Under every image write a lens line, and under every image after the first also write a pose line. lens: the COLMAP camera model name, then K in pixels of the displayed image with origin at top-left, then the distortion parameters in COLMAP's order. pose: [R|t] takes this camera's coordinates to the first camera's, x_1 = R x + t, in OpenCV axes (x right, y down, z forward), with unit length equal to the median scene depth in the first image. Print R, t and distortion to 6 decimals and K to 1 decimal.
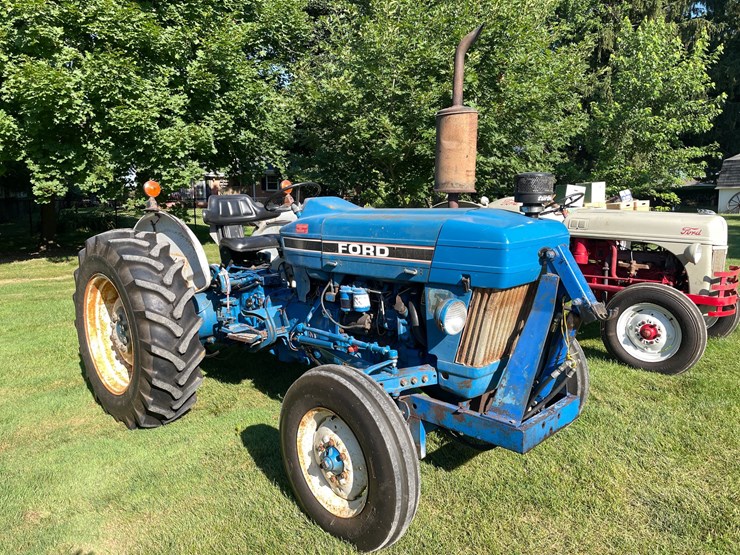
lens RADIAL K [[563.4, 0, 370.8], [0, 563.4, 279.9], [0, 0, 1]] dist [0.047858, -0.054103]
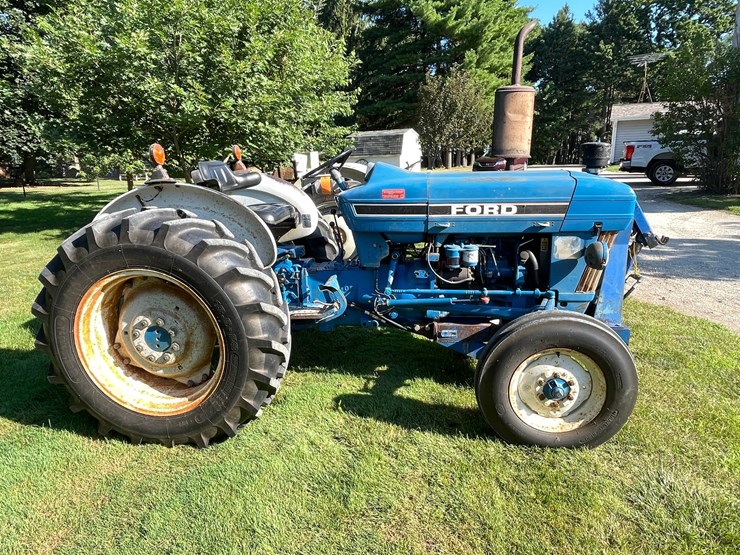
lens RADIAL K [[472.9, 0, 368.5], [0, 472.9, 278.8], [0, 0, 1]] dist [0.000576, -0.002564]
pose [[0.779041, -0.153384, 0.607922, -0.769069], [0.097716, 0.987469, 0.123925, -0.055758], [-0.619312, -0.037139, 0.784266, 0.395909]]
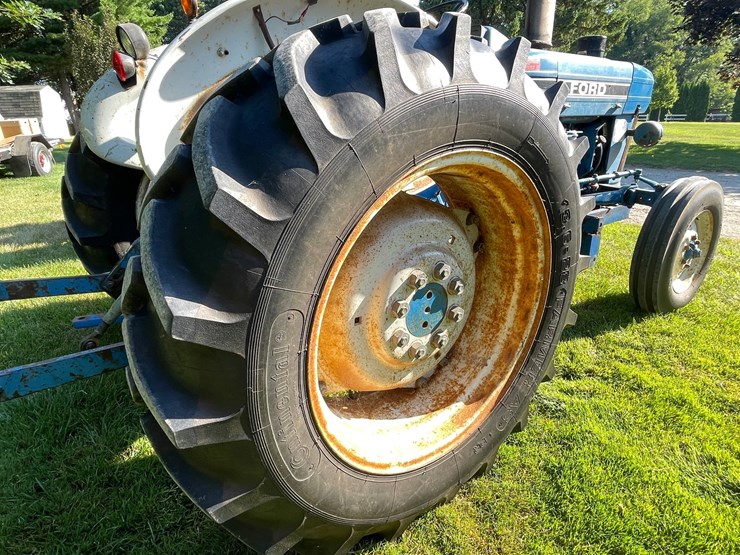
lens RADIAL K [[437.3, 0, 360.7], [0, 437.3, 276.5], [0, 0, 1]] dist [-0.003457, 0.003401]
pose [[0.148614, -0.314775, 0.937459, -0.923224], [0.163930, 0.942712, 0.290552, -0.029673], [-0.975213, 0.110497, 0.191702, 1.271642]]
